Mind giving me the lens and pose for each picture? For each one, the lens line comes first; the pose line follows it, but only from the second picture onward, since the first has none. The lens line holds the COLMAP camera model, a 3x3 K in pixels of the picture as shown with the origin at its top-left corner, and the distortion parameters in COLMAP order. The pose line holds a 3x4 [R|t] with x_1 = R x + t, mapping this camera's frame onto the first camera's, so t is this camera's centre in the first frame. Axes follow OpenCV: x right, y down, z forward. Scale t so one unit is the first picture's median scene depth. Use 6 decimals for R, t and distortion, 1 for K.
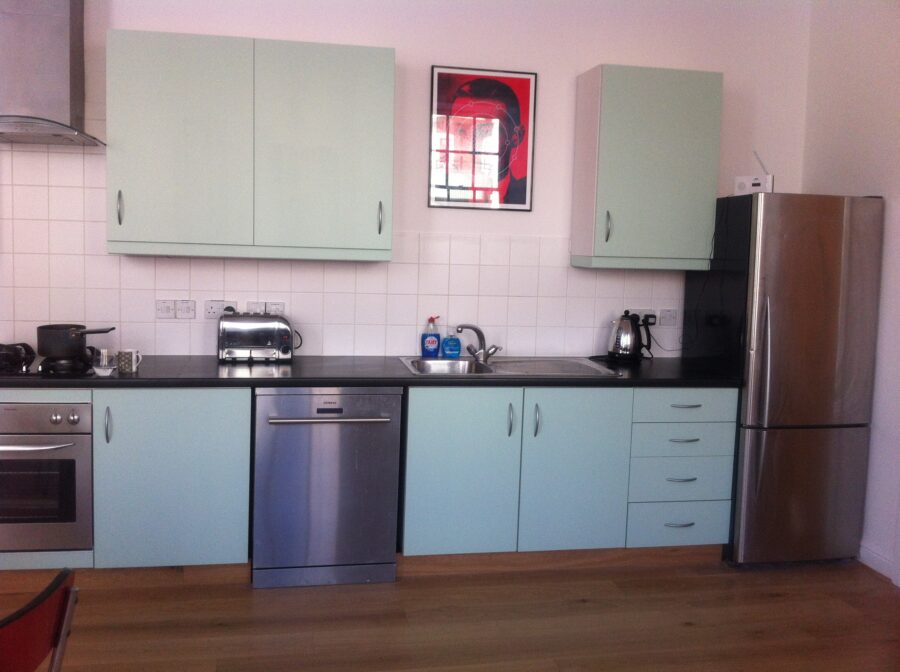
lens RADIAL K [[867.4, 0, 450.0], [0, 867.4, 336.0], [0, 0, 1]] dist [0.116504, -0.352254]
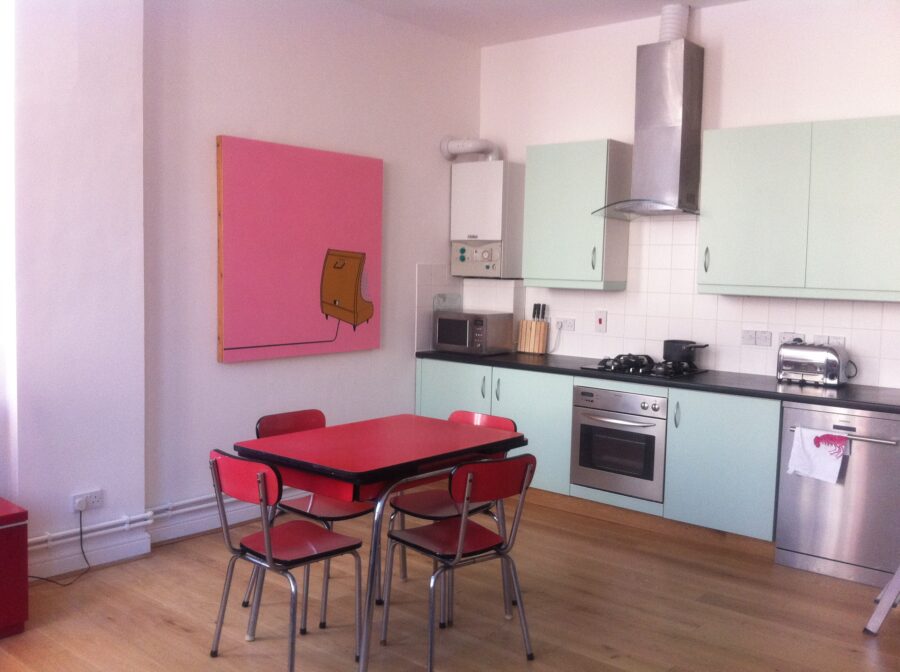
lens RADIAL K [[842.4, 0, 449.8], [0, 842.4, 322.5], [0, 0, 1]] dist [0.005421, -0.002303]
pose [[0.642539, 0.037490, -0.765335, 0.349516], [-0.088389, 0.995761, -0.025429, 0.018445], [0.761138, 0.083986, 0.643130, -0.133760]]
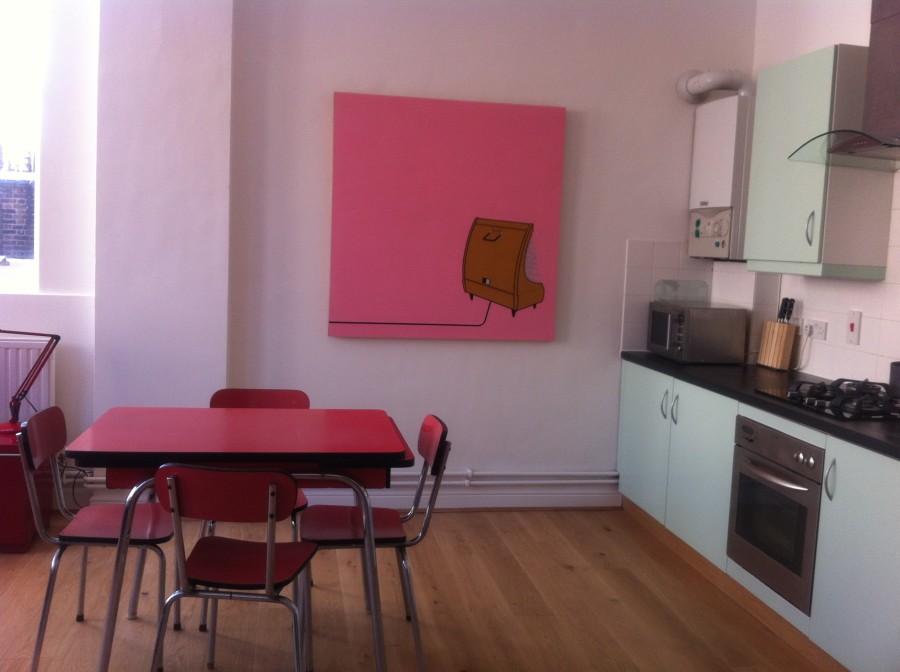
lens RADIAL K [[867.4, 0, 450.0], [0, 867.4, 336.0], [0, 0, 1]] dist [0.116504, -0.352254]
pose [[0.002281, 0.075469, -0.997146, 0.388172], [-0.153113, 0.985417, 0.074231, -0.037016], [0.988206, 0.152507, 0.013803, 0.524324]]
